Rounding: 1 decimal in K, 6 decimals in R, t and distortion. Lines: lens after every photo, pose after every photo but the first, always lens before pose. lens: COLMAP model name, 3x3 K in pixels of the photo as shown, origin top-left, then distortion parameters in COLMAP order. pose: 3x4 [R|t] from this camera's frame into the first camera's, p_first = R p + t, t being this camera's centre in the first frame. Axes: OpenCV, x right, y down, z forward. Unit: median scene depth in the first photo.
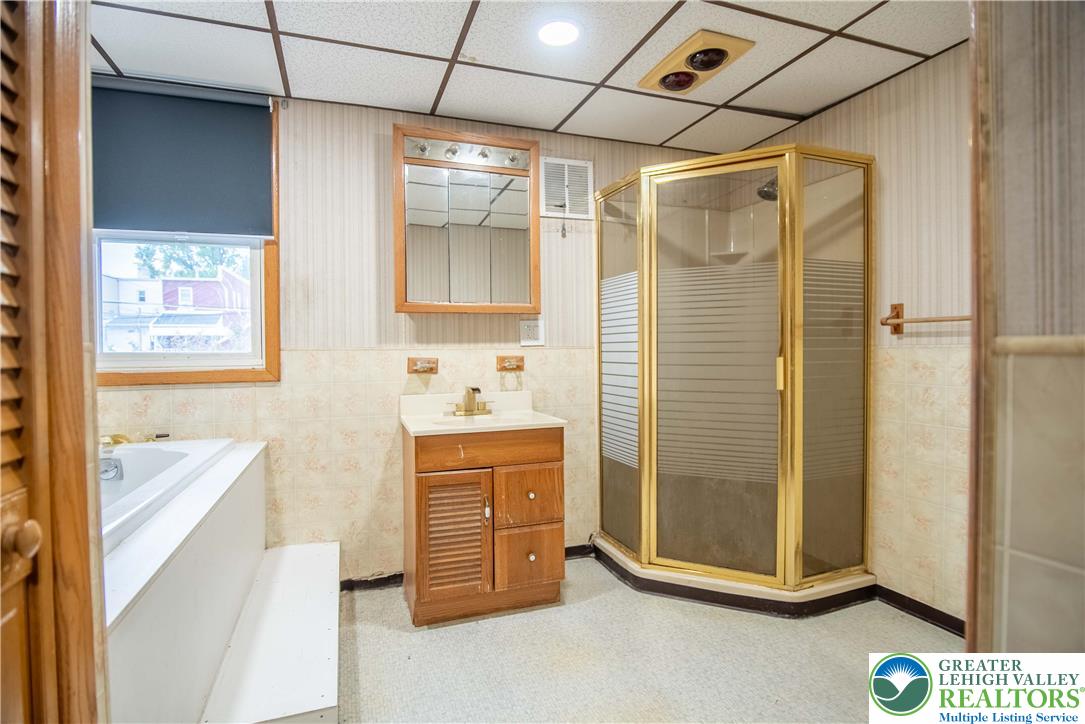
lens RADIAL K [[531.5, 0, 540.3], [0, 531.5, 358.3], [0, 0, 1]] dist [-0.021755, 0.000508]
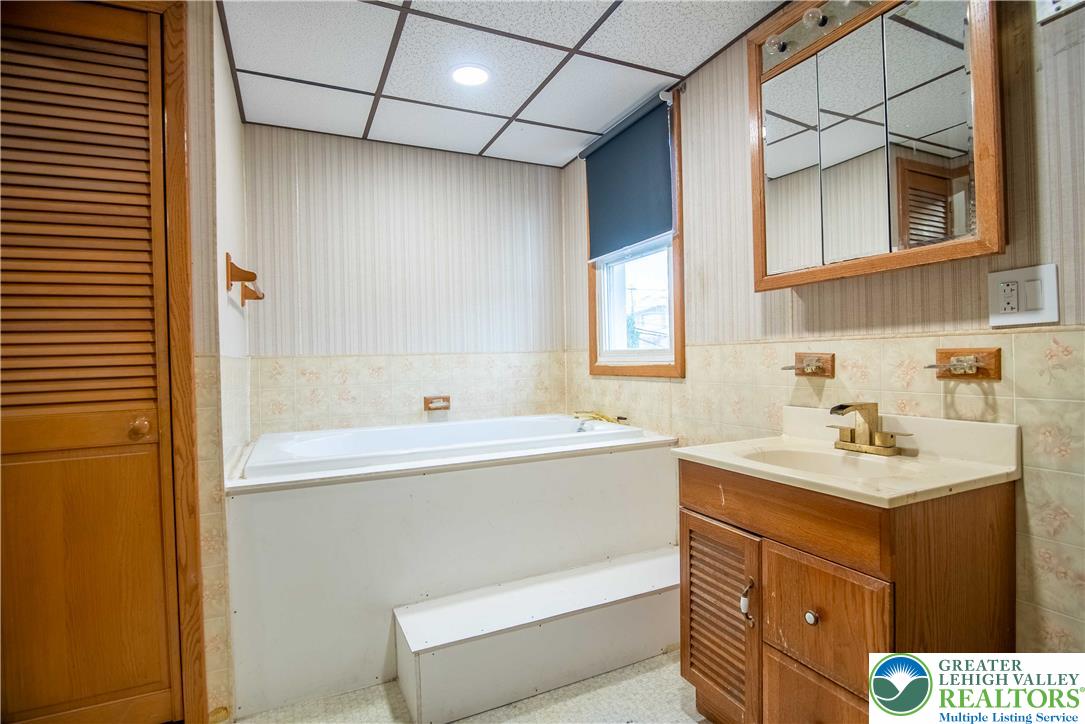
lens RADIAL K [[531.5, 0, 543.5], [0, 531.5, 360.8], [0, 0, 1]] dist [-0.021755, 0.000508]
pose [[0.093345, 0.012791, -0.995552, 0.418241], [0.007687, 0.999878, 0.013568, -0.002991], [0.995604, -0.008919, 0.093235, 0.613291]]
